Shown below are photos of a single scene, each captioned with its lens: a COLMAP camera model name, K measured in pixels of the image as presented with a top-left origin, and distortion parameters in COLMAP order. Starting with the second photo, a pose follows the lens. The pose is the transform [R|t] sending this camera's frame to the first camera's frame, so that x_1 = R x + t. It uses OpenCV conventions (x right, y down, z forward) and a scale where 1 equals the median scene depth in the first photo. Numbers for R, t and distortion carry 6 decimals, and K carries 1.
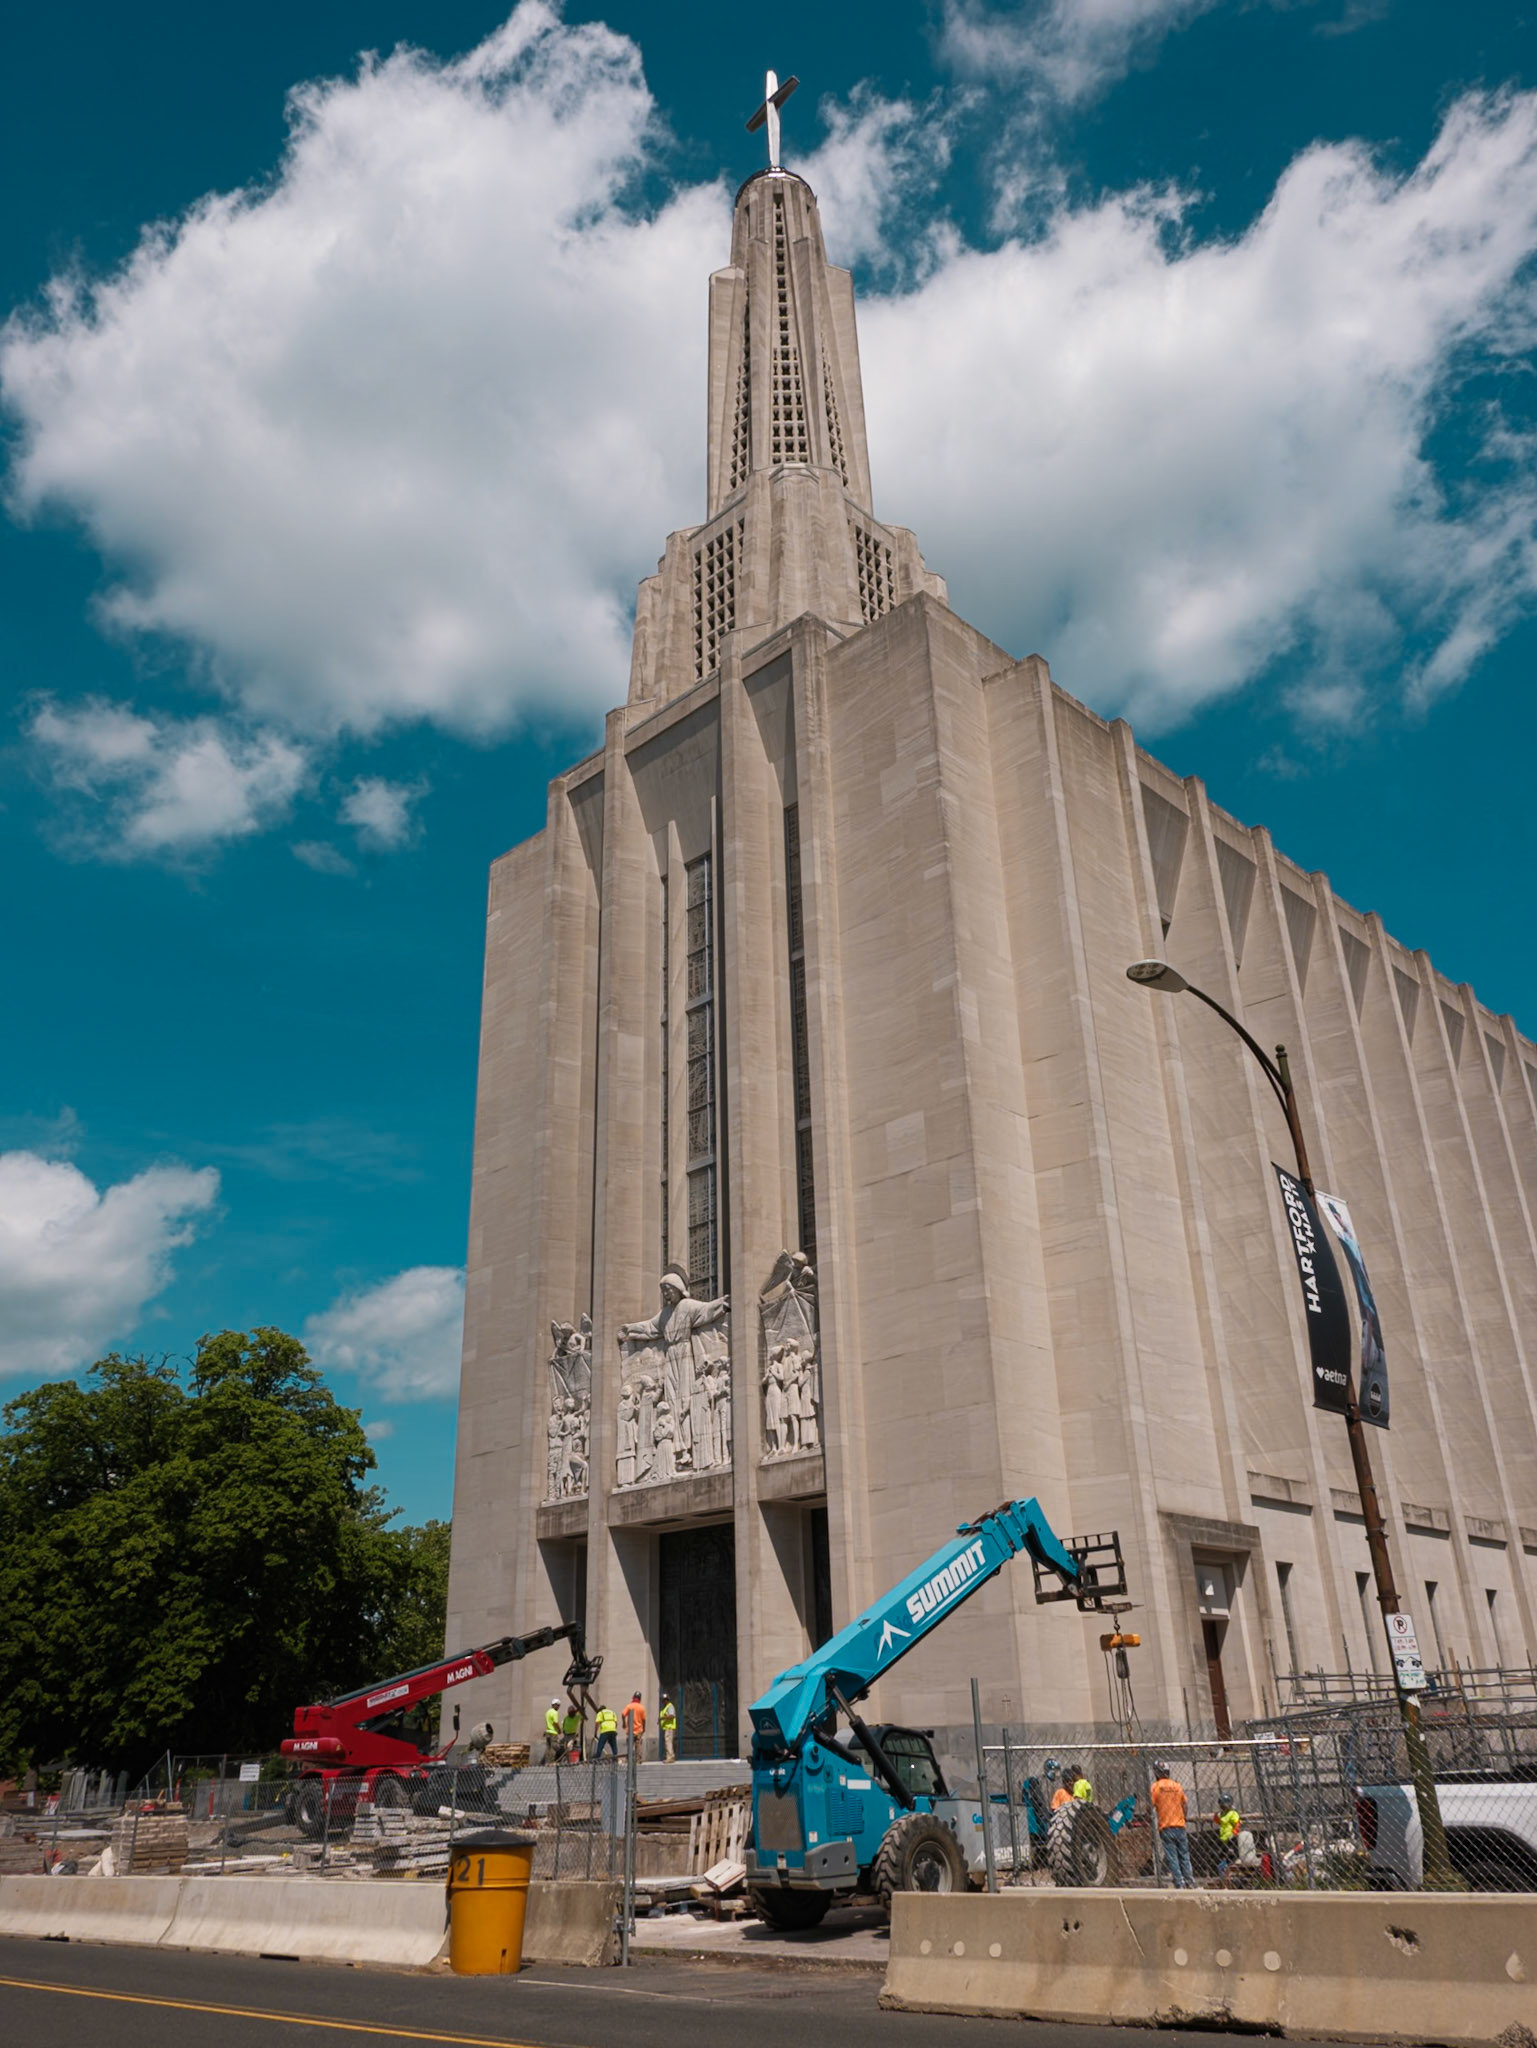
lens RADIAL K [[1576.7, 0, 768.5], [0, 1576.7, 1024.0], [0, 0, 1]] dist [0.042871, -0.052746]
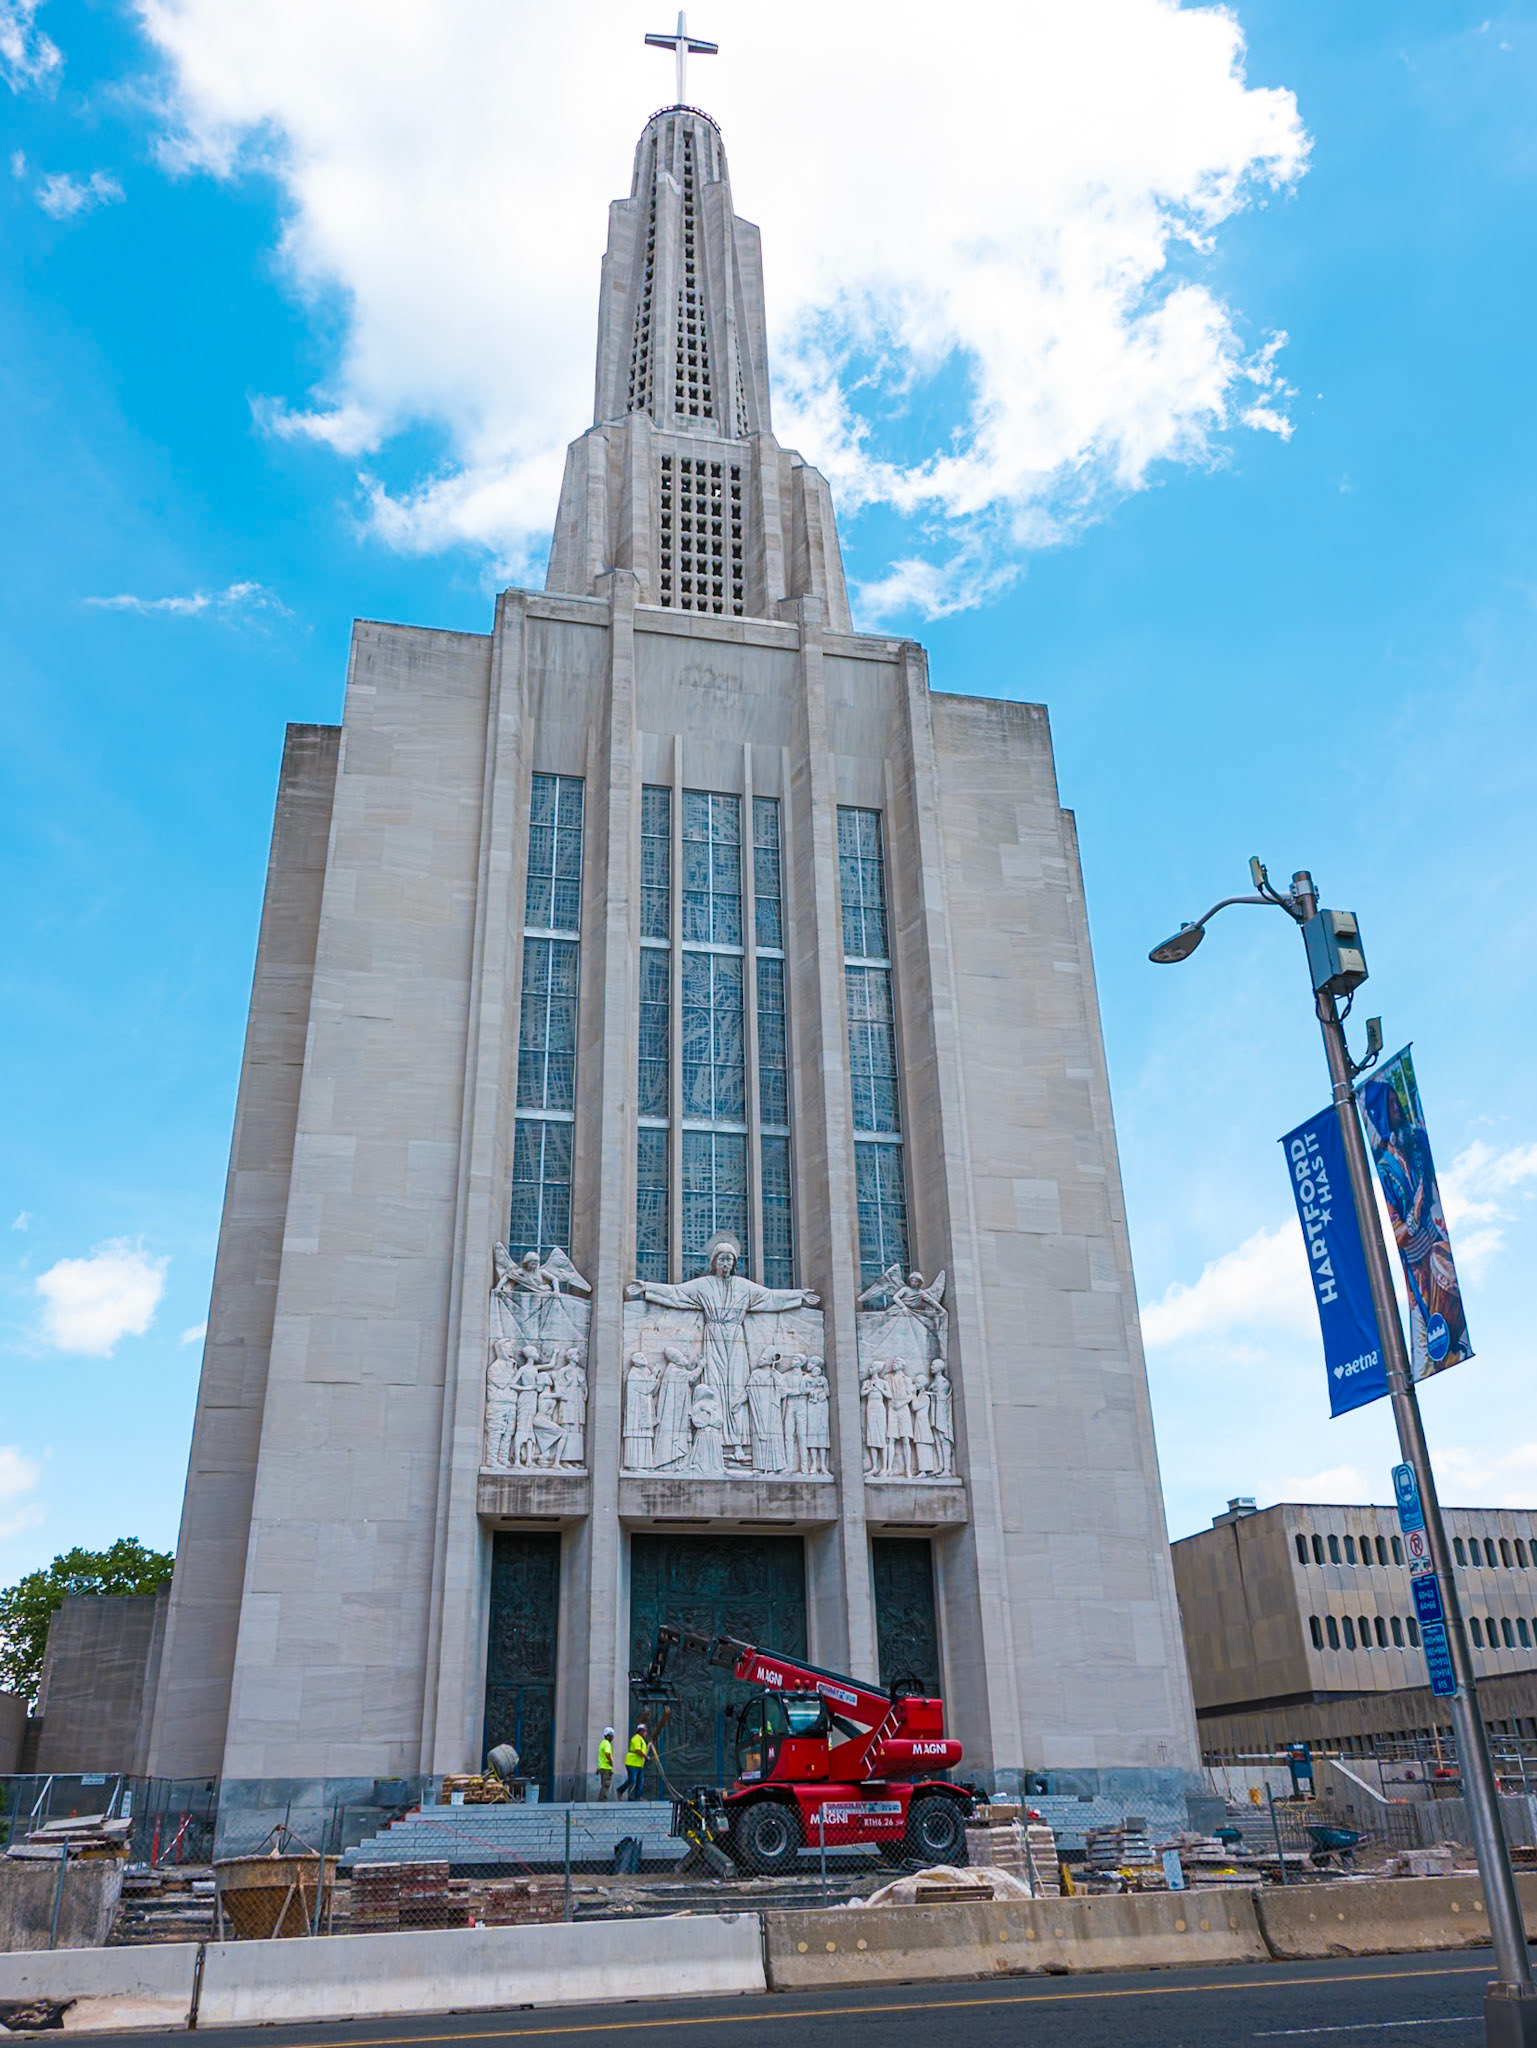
lens RADIAL K [[1576.7, 0, 768.5], [0, 1576.7, 1024.0], [0, 0, 1]] dist [0.042871, -0.052746]
pose [[0.551575, 0.372687, 0.746236, -0.788168], [-0.352314, 0.915007, -0.196565, 0.220017], [-0.756069, -0.154489, 0.635998, 0.456506]]
